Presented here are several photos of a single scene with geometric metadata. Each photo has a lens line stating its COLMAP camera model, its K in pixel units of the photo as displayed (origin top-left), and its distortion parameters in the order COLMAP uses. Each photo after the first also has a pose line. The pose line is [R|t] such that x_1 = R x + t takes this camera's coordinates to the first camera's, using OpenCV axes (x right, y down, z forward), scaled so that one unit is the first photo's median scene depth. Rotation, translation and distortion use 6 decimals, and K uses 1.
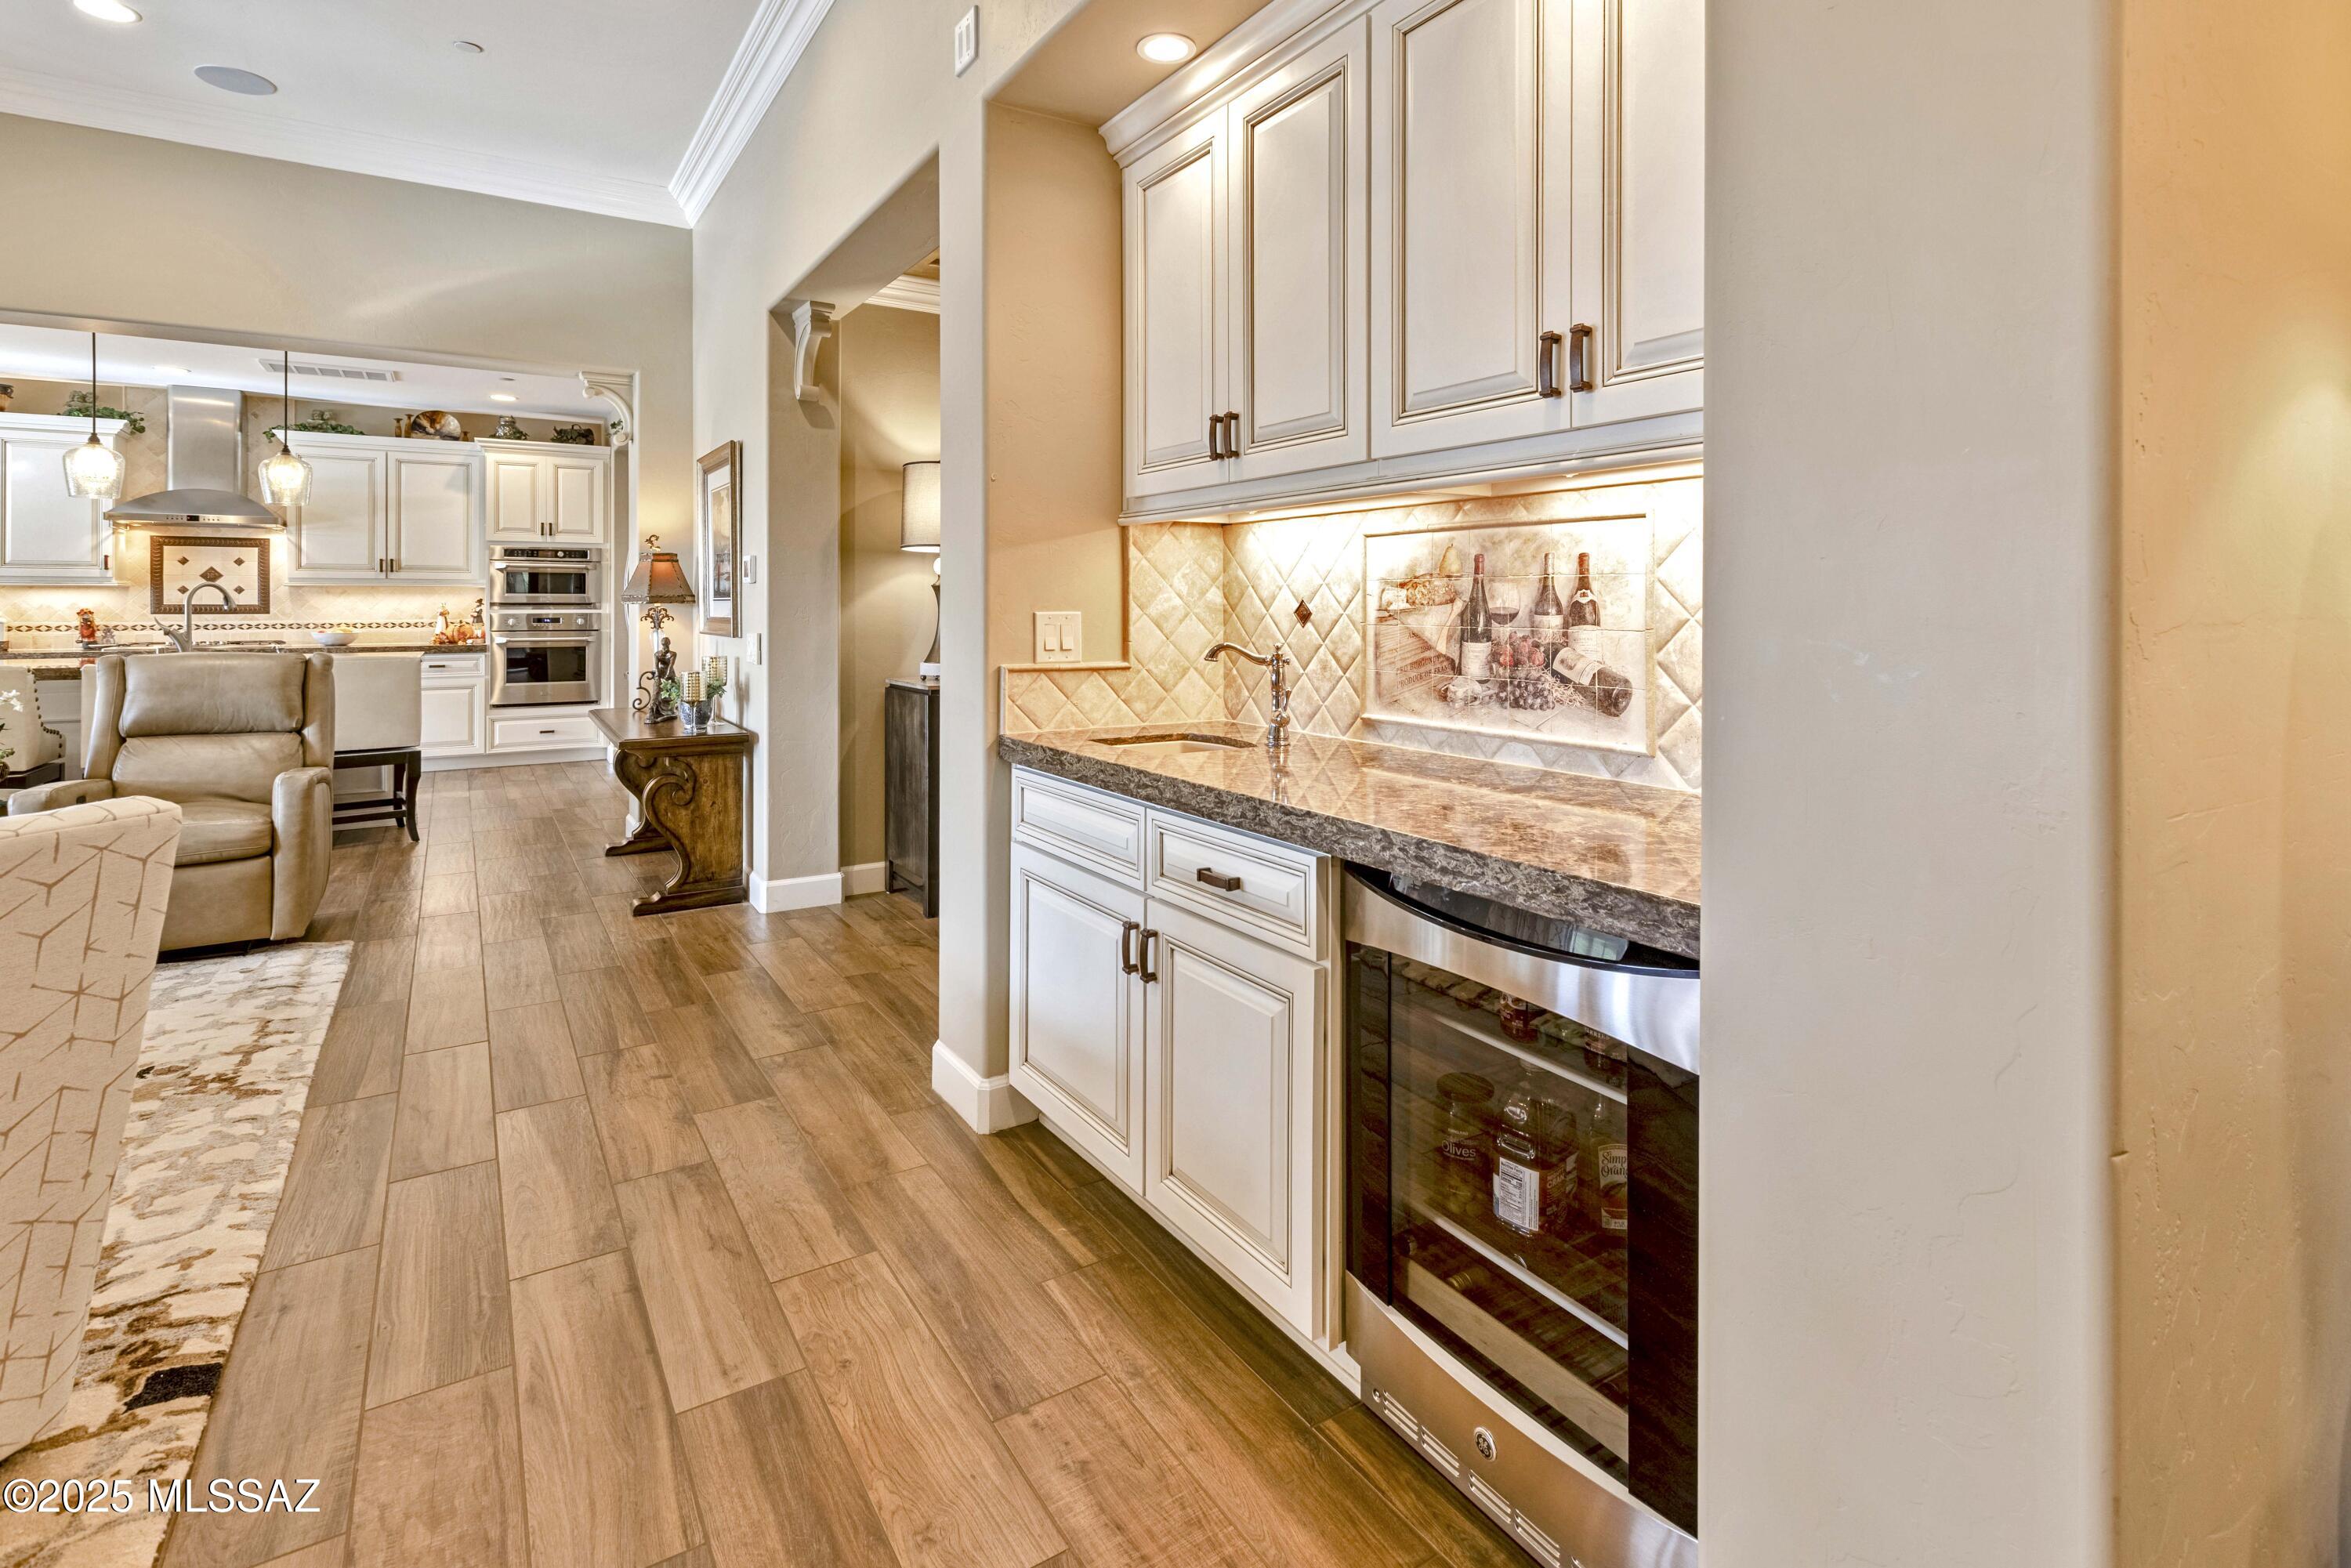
lens RADIAL K [[1098.2, 0, 1173.2], [0, 1098.2, 605.6], [0, 0, 1]] dist [-0.004137, -0.001950]
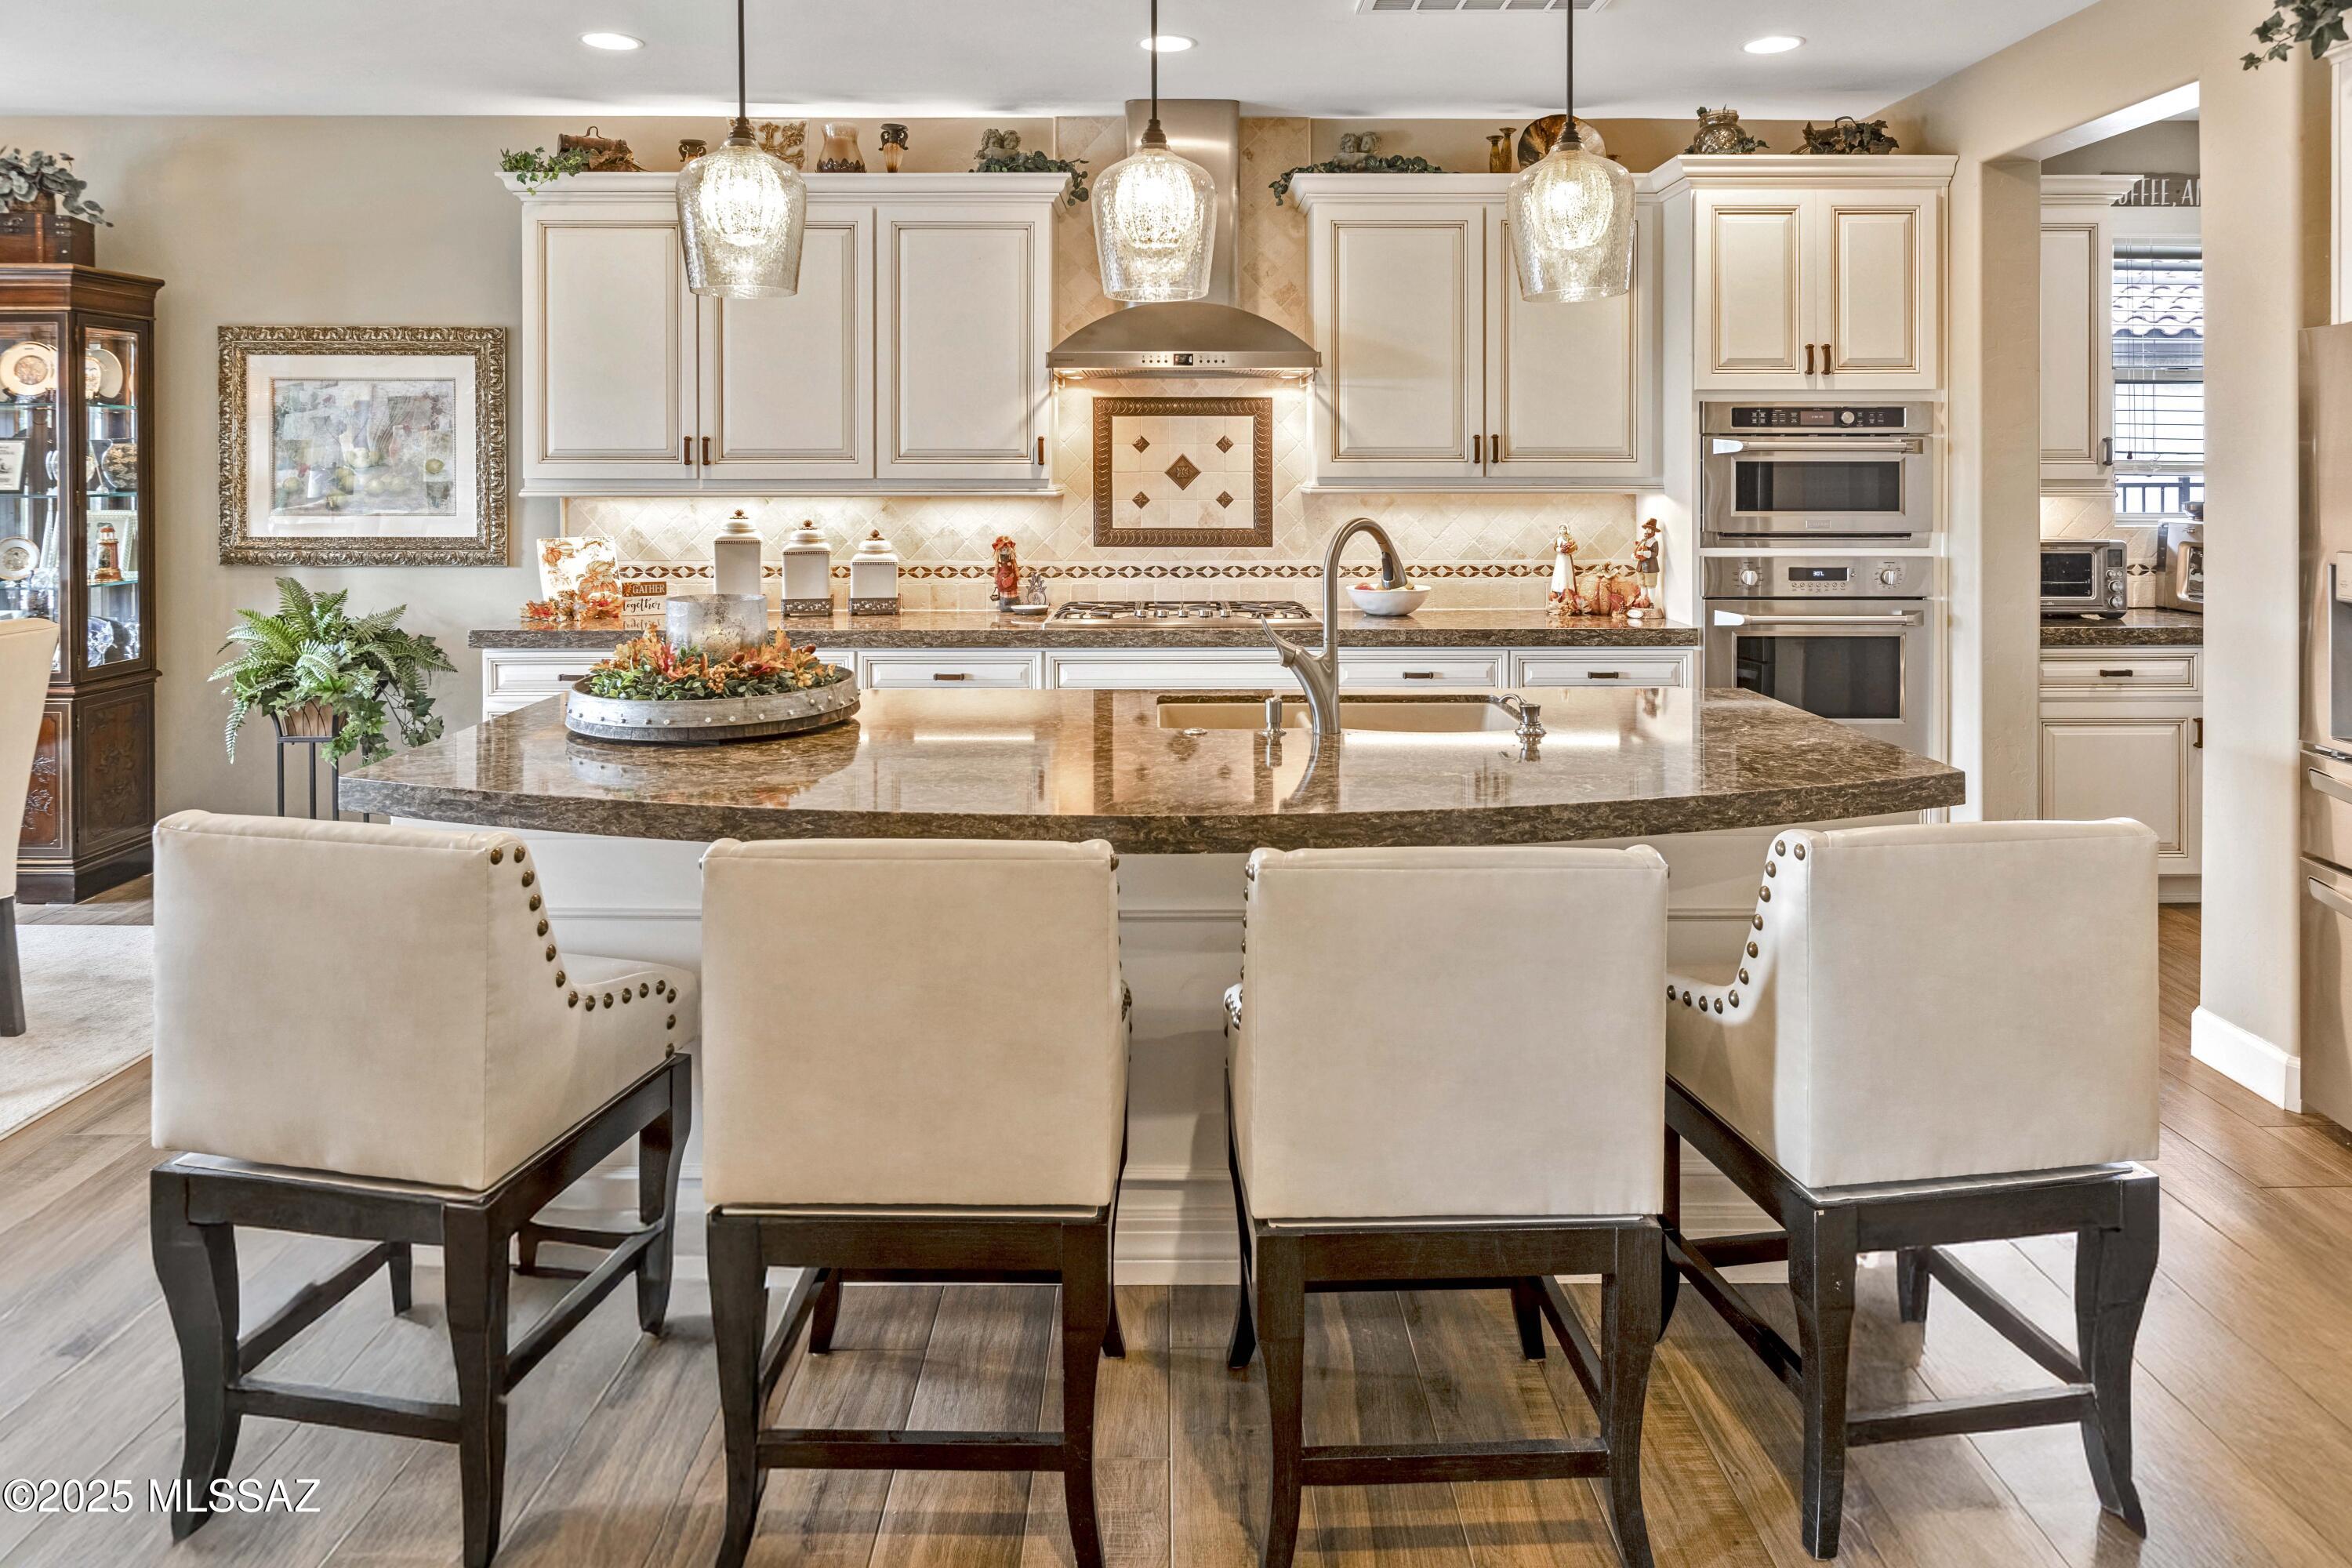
lens RADIAL K [[1438.6, 0, 1177.3], [0, 1438.6, 471.9], [0, 0, 1]] dist [-0.012610, -0.002563]
pose [[0.843450, 0.004626, -0.537188, -0.518554], [-0.000640, 0.999971, 0.007606, -0.032567], [0.537207, -0.006071, 0.843428, 0.428526]]
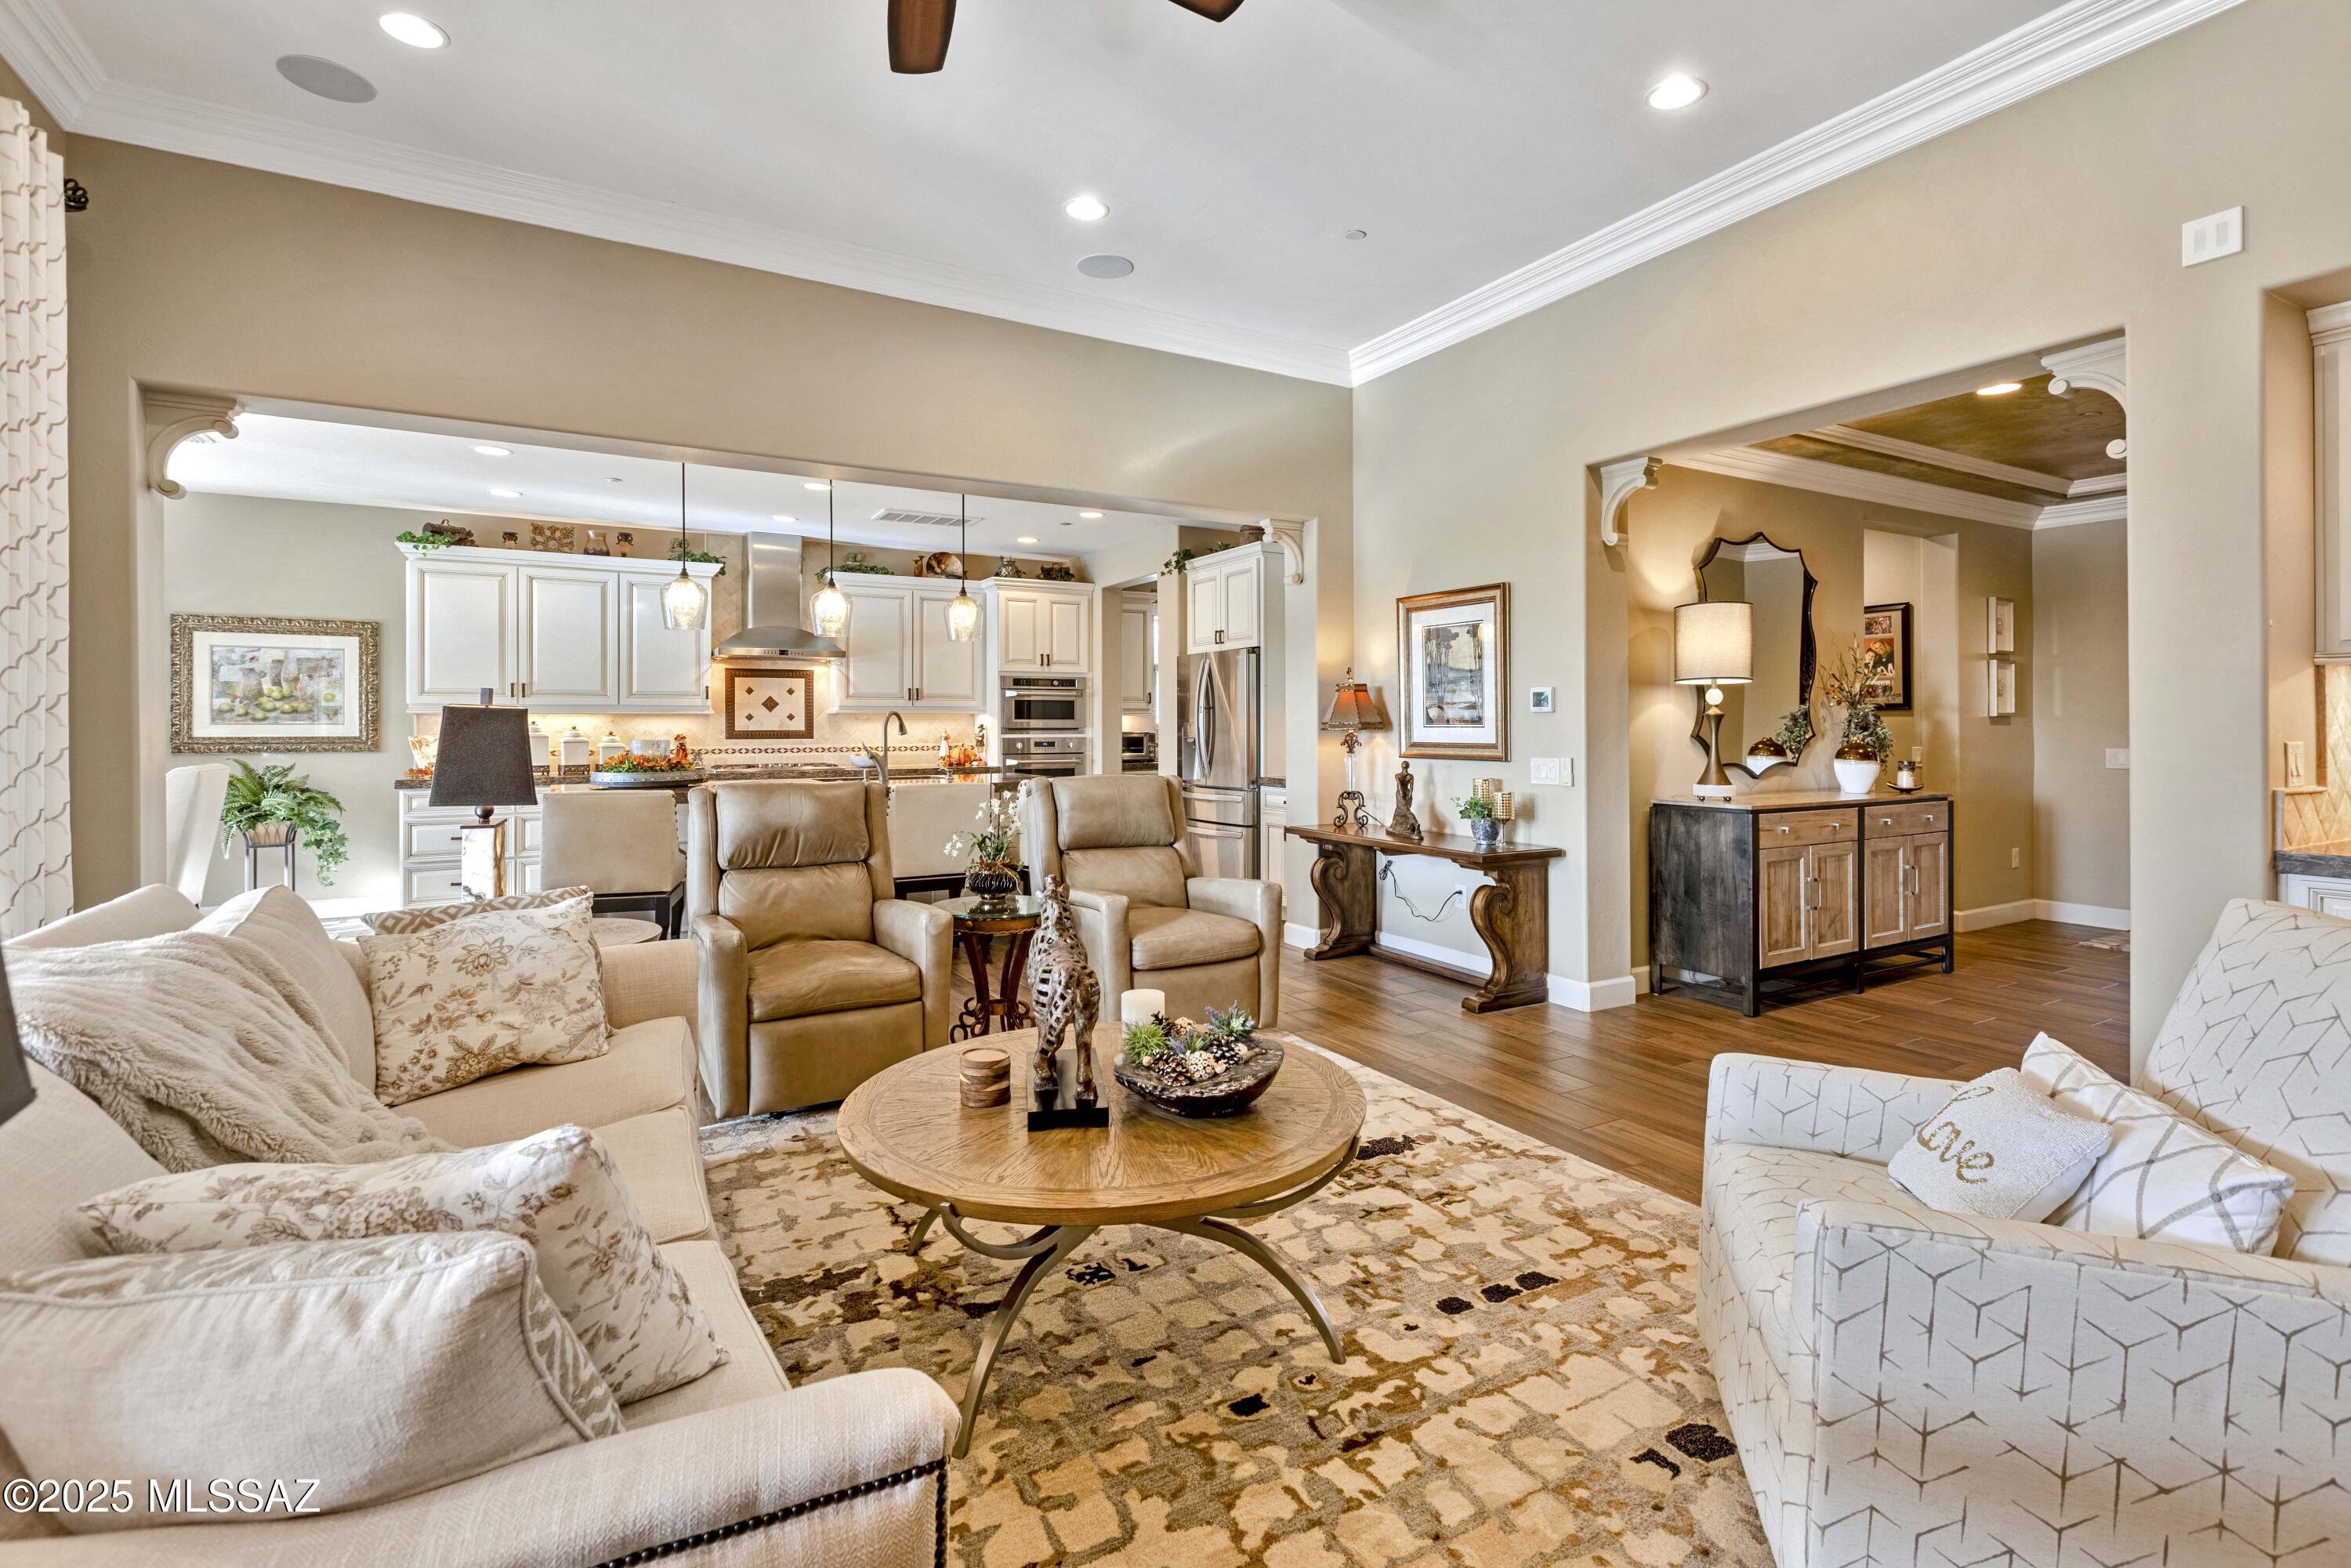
lens RADIAL K [[1098.2, 0, 1175.0], [0, 1098.2, 704.0], [0, 0, 1]] dist [-0.004137, -0.001950]
pose [[0.998272, -0.001854, -0.058735, -0.408514], [0.000619, 0.999778, -0.021046, -0.004010], [0.058761, 0.020973, 0.998052, -0.077340]]
